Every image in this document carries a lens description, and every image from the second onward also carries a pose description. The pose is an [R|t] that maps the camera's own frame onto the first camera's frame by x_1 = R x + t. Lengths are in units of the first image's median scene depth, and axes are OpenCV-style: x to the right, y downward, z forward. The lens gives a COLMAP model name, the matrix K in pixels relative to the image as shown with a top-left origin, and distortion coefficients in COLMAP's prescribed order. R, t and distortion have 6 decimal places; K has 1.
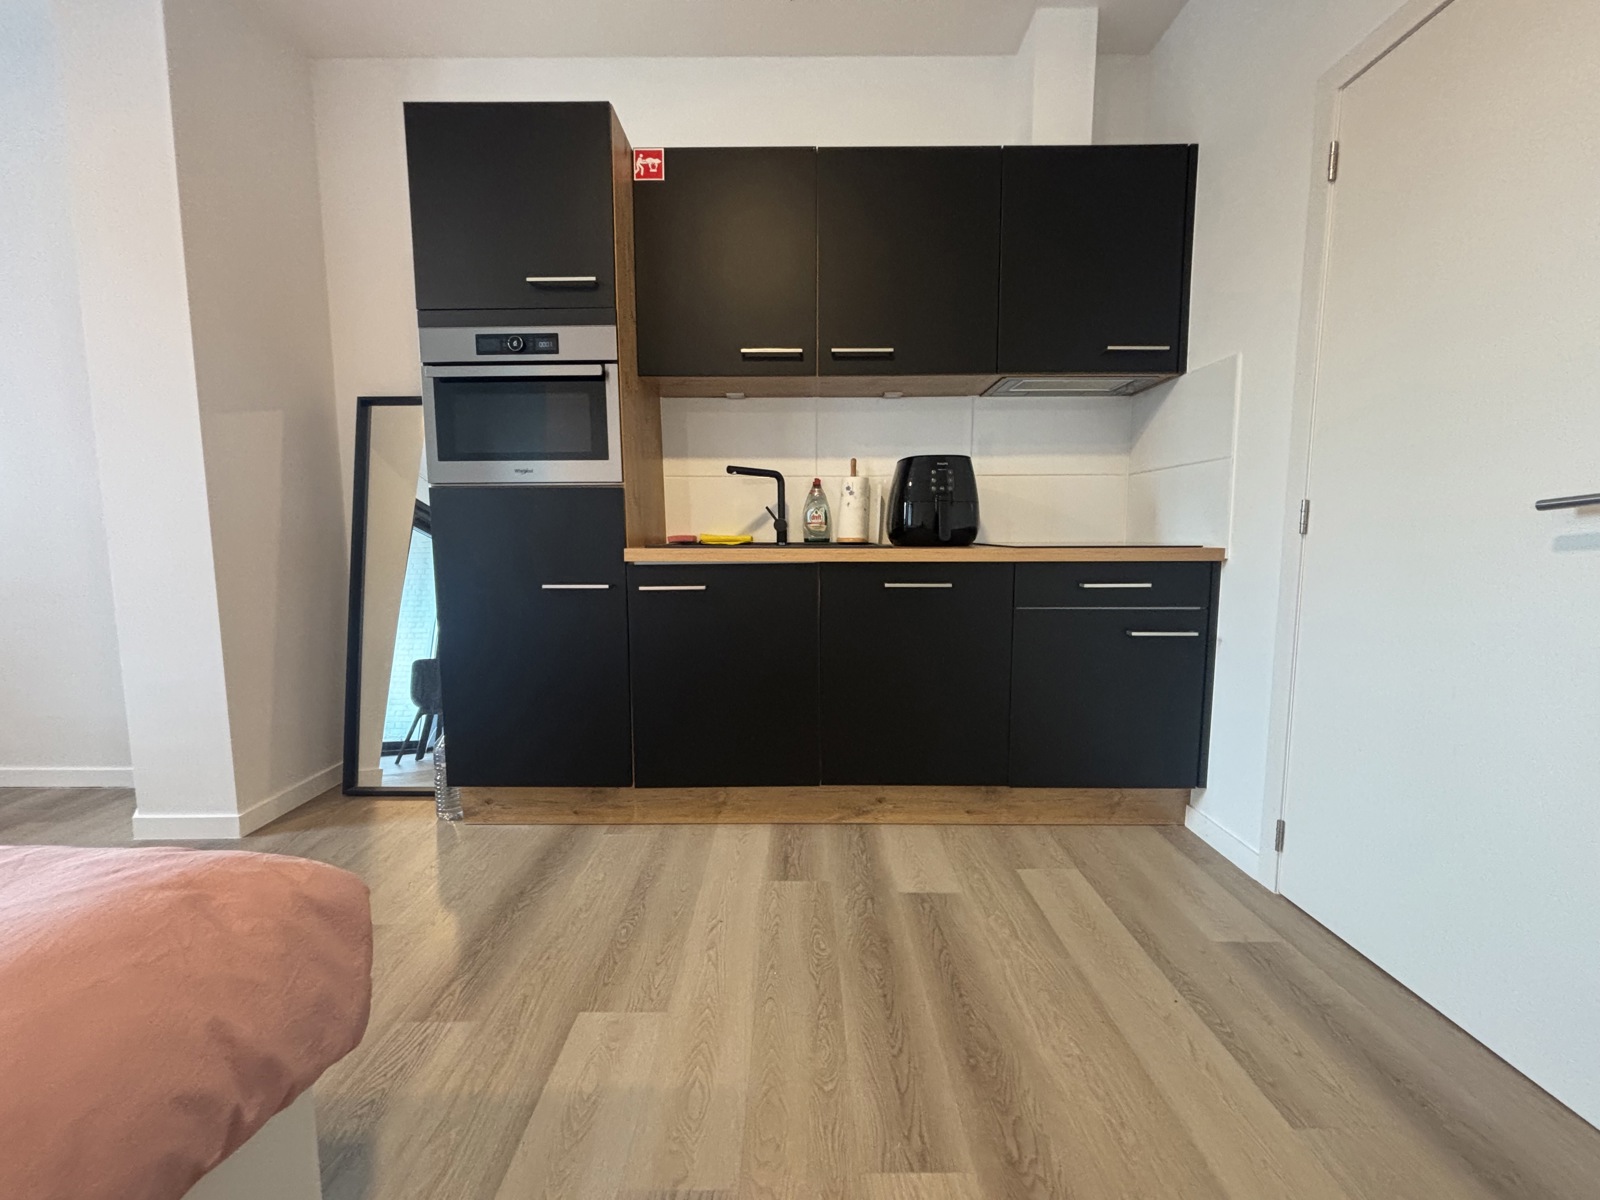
lens RADIAL K [[639.6, 0, 800.3], [0, 639.6, 597.4], [0, 0, 1]] dist [0.002380, -0.003945]
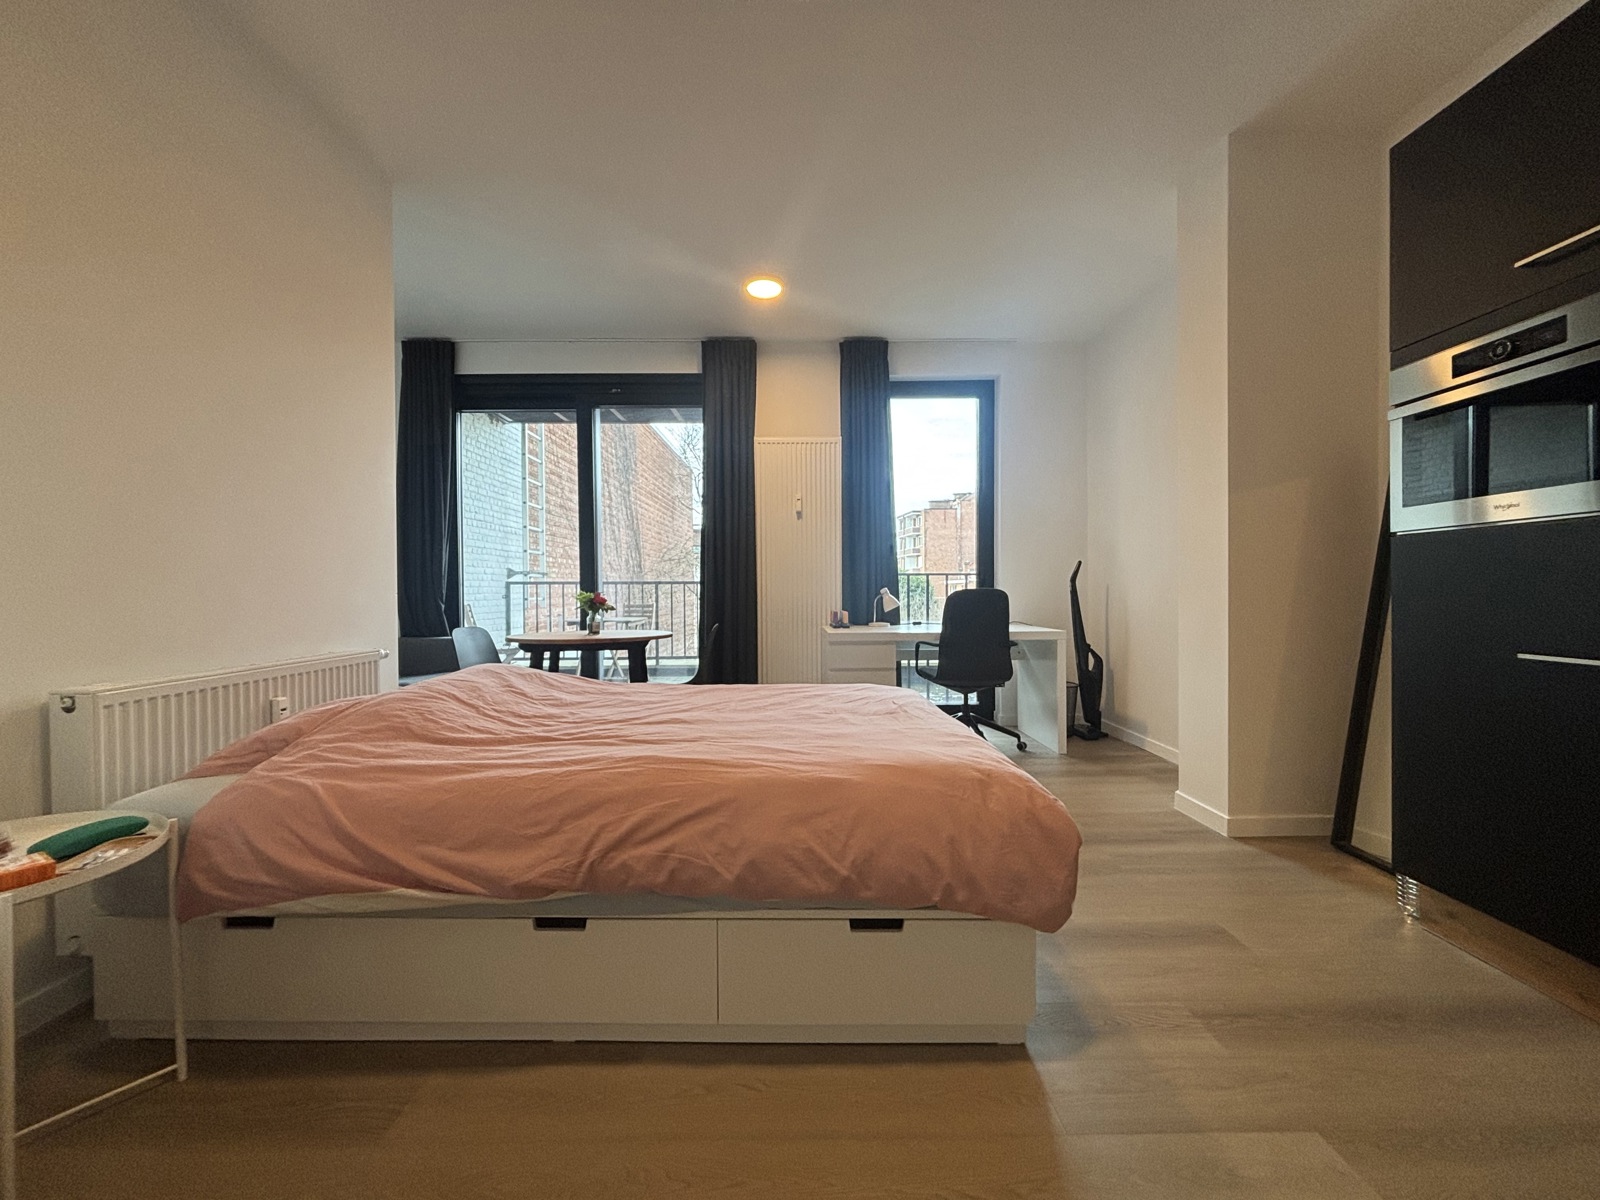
lens RADIAL K [[639.6, 0, 800.3], [0, 639.6, 597.4], [0, 0, 1]] dist [0.002380, -0.003945]
pose [[0.003006, 0.012605, -0.999916, 0.324203], [-0.094792, 0.995422, 0.012263, -0.014003], [0.995493, 0.094747, 0.004187, 0.141489]]
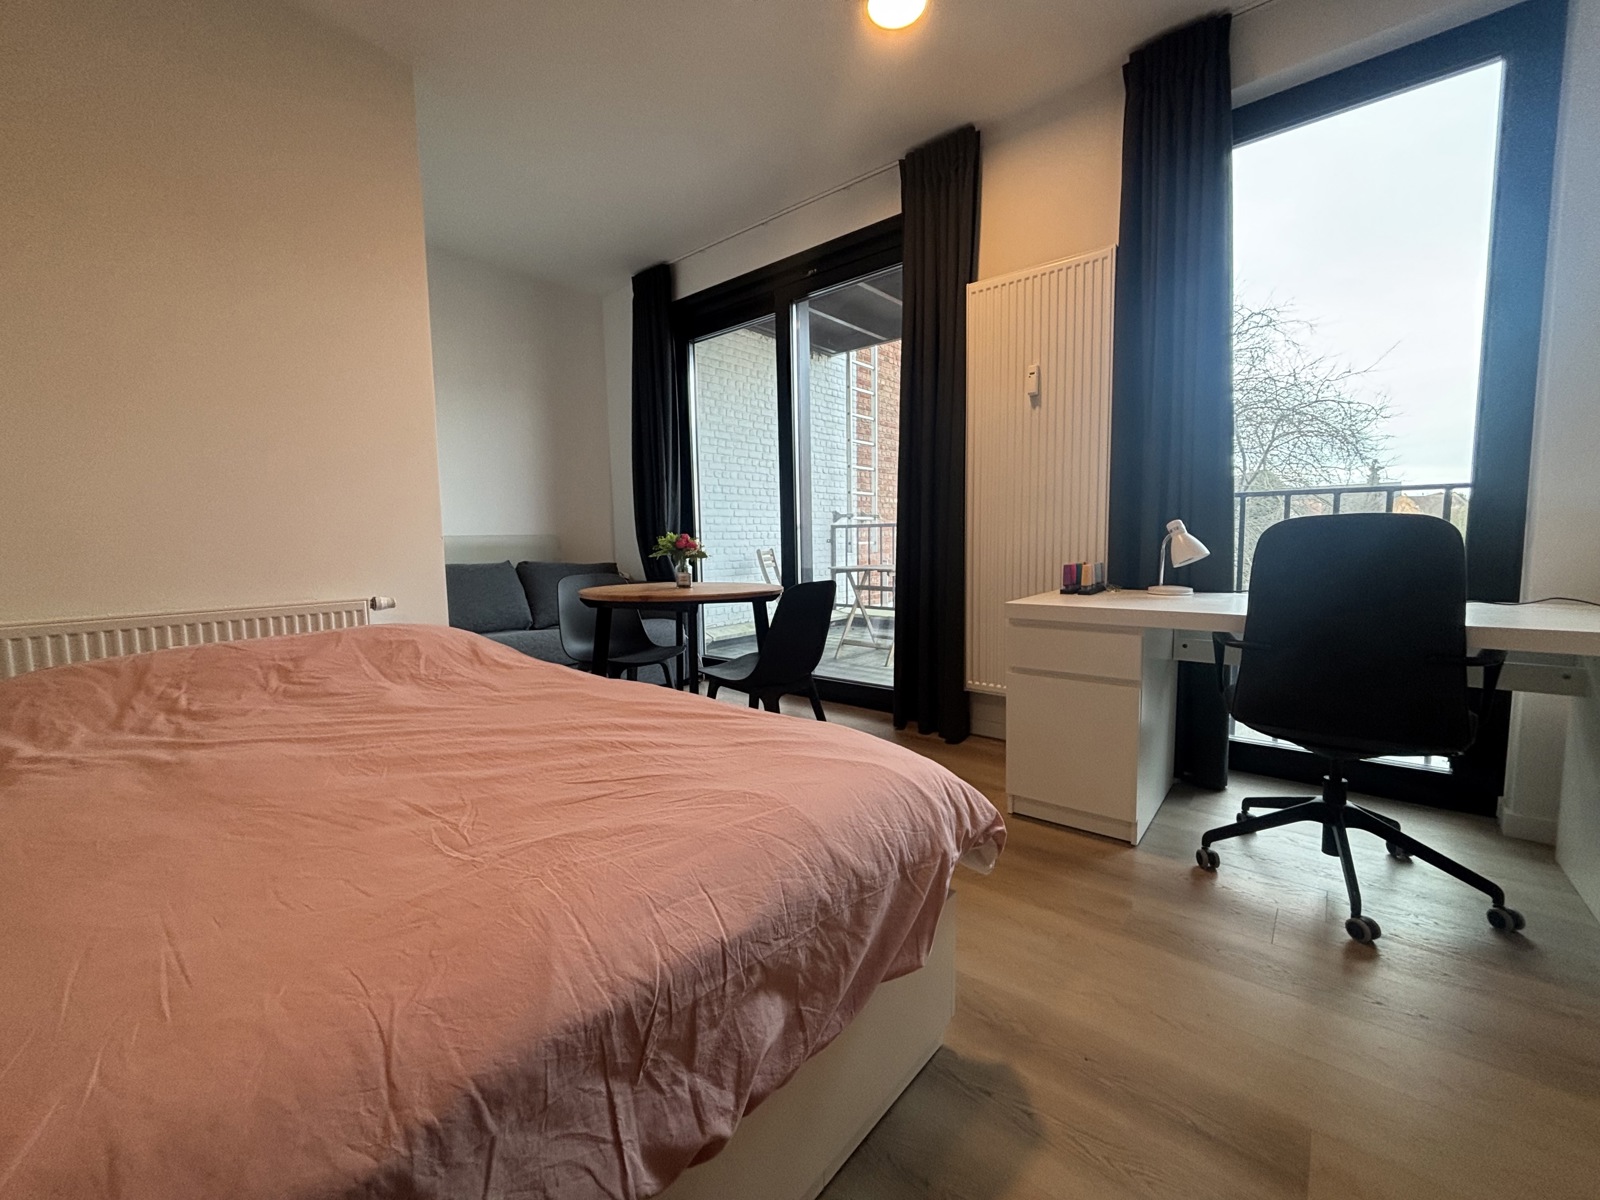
lens RADIAL K [[639.6, 0, 800.3], [0, 639.6, 597.4], [0, 0, 1]] dist [0.002380, -0.003945]
pose [[-0.652331, 0.080372, -0.753661, -0.496683], [-0.059564, 0.985850, 0.156689, -0.048447], [0.755590, 0.147104, -0.638313, 0.637720]]
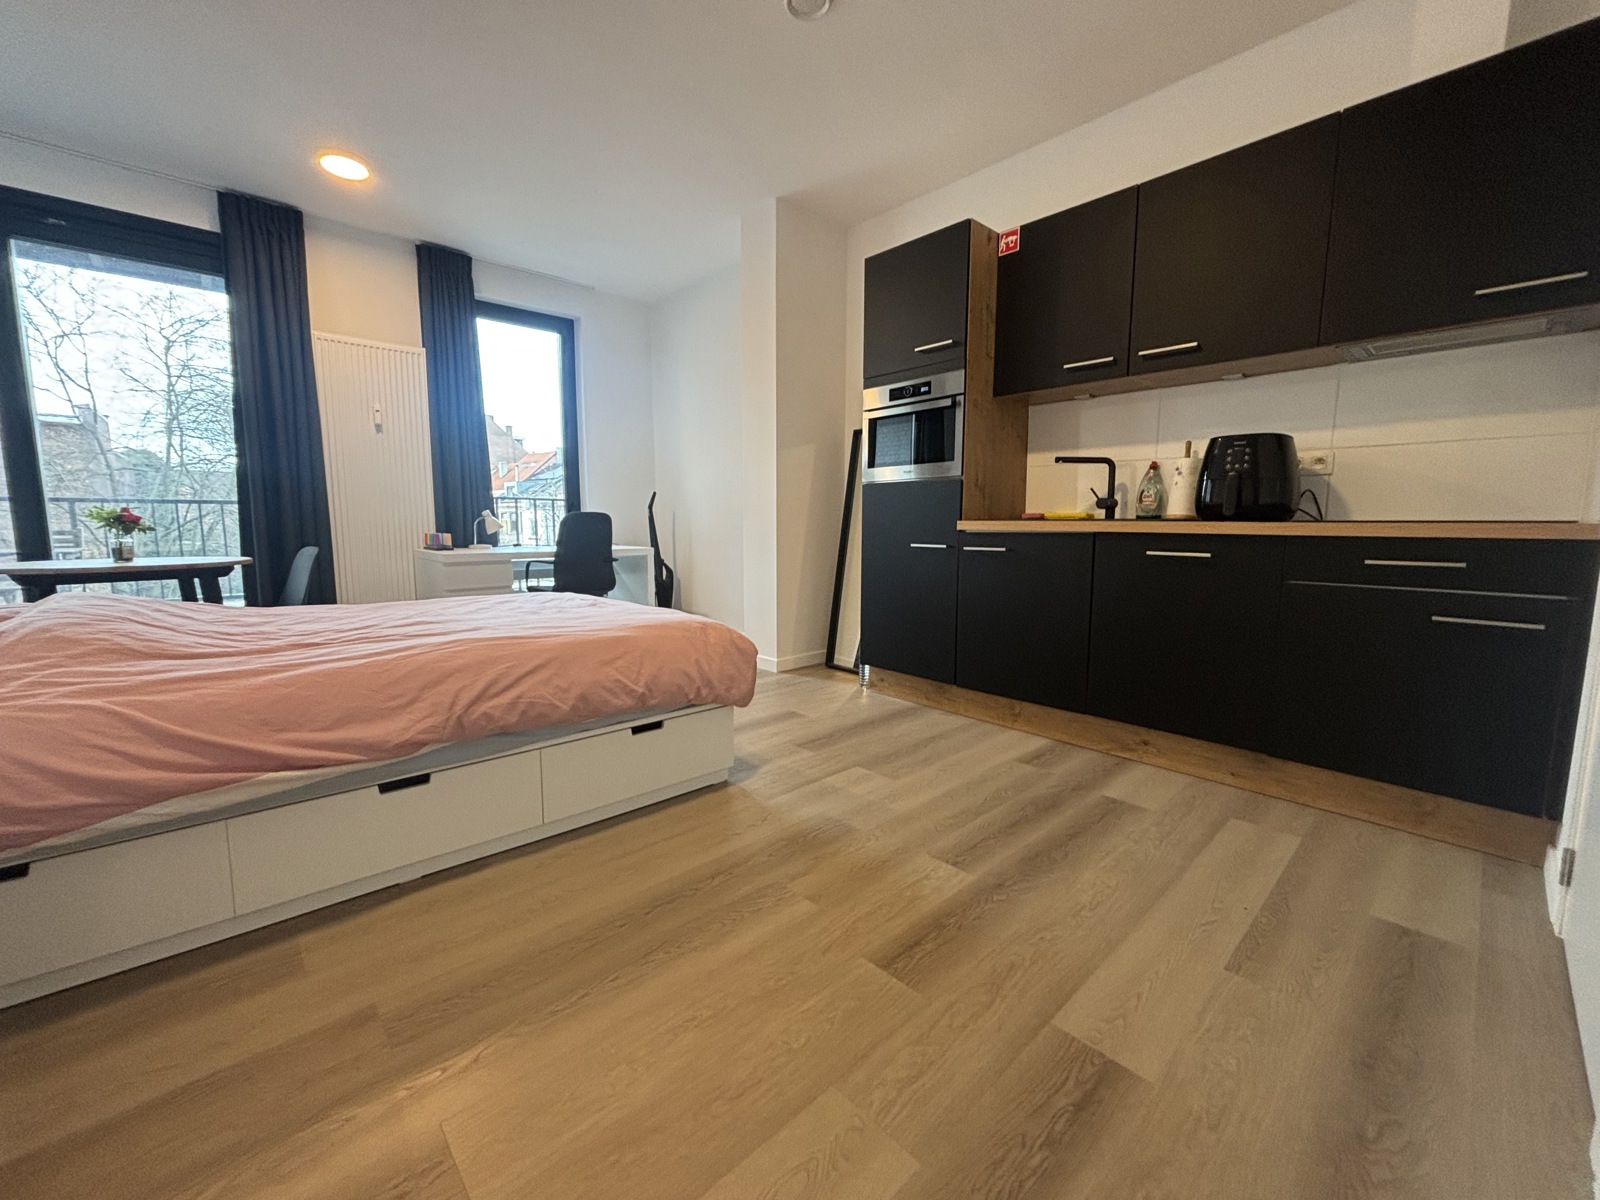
lens RADIAL K [[639.6, 0, 800.3], [0, 639.6, 597.4], [0, 0, 1]] dist [0.002380, -0.003945]
pose [[0.675358, 0.091582, -0.731782, 0.538733], [-0.078680, 0.995544, 0.051978, 0.048586], [0.733281, 0.022473, 0.679554, -0.247472]]
